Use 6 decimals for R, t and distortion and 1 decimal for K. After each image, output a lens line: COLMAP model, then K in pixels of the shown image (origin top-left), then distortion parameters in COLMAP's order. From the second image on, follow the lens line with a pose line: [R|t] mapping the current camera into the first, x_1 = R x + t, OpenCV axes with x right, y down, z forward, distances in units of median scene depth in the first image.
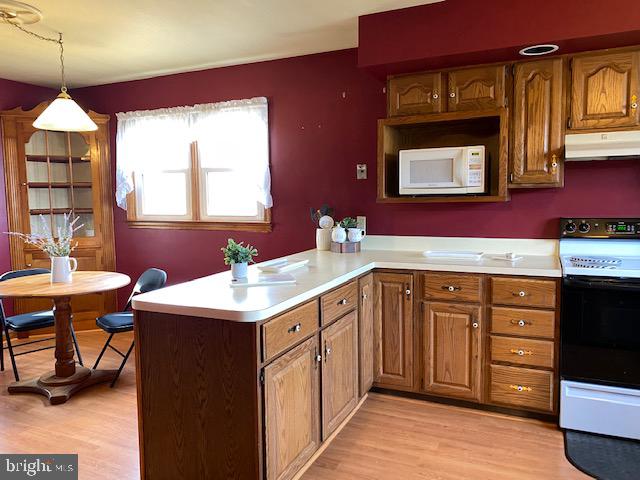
lens RADIAL K [[483.6, 0, 314.3], [0, 483.6, 240.1], [0, 0, 1]] dist [0.040747, -0.049658]
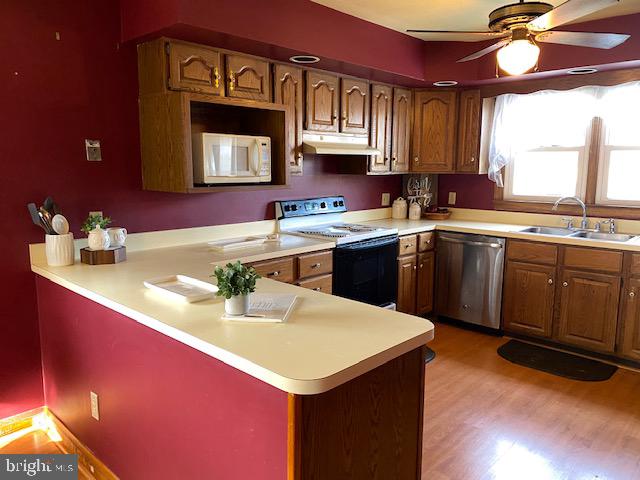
lens RADIAL K [[483.6, 0, 316.1], [0, 483.6, 239.8], [0, 0, 1]] dist [0.040747, -0.049658]
pose [[0.310063, -0.131982, 0.941510, -0.634286], [0.077236, 0.990541, 0.113420, -0.081467], [-0.947574, 0.037552, 0.317323, 0.559431]]
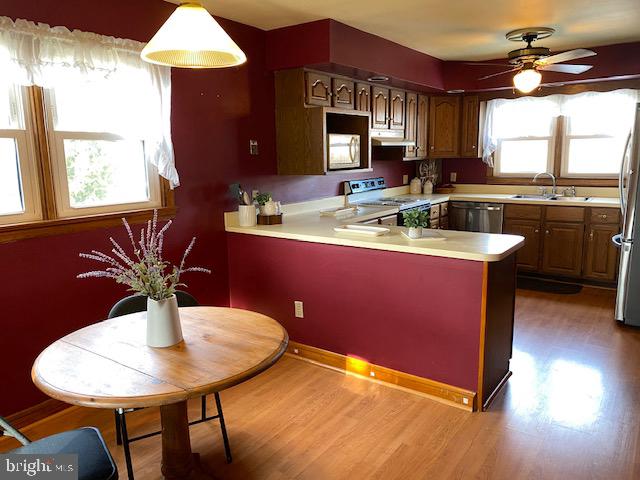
lens RADIAL K [[483.6, 0, 320.8], [0, 483.6, 241.6], [0, 0, 1]] dist [0.040747, -0.049658]
pose [[0.167563, -0.169140, 0.971244, -1.166868], [0.103706, 0.982731, 0.153249, -0.108375], [-0.980392, 0.075045, 0.182210, 0.844444]]
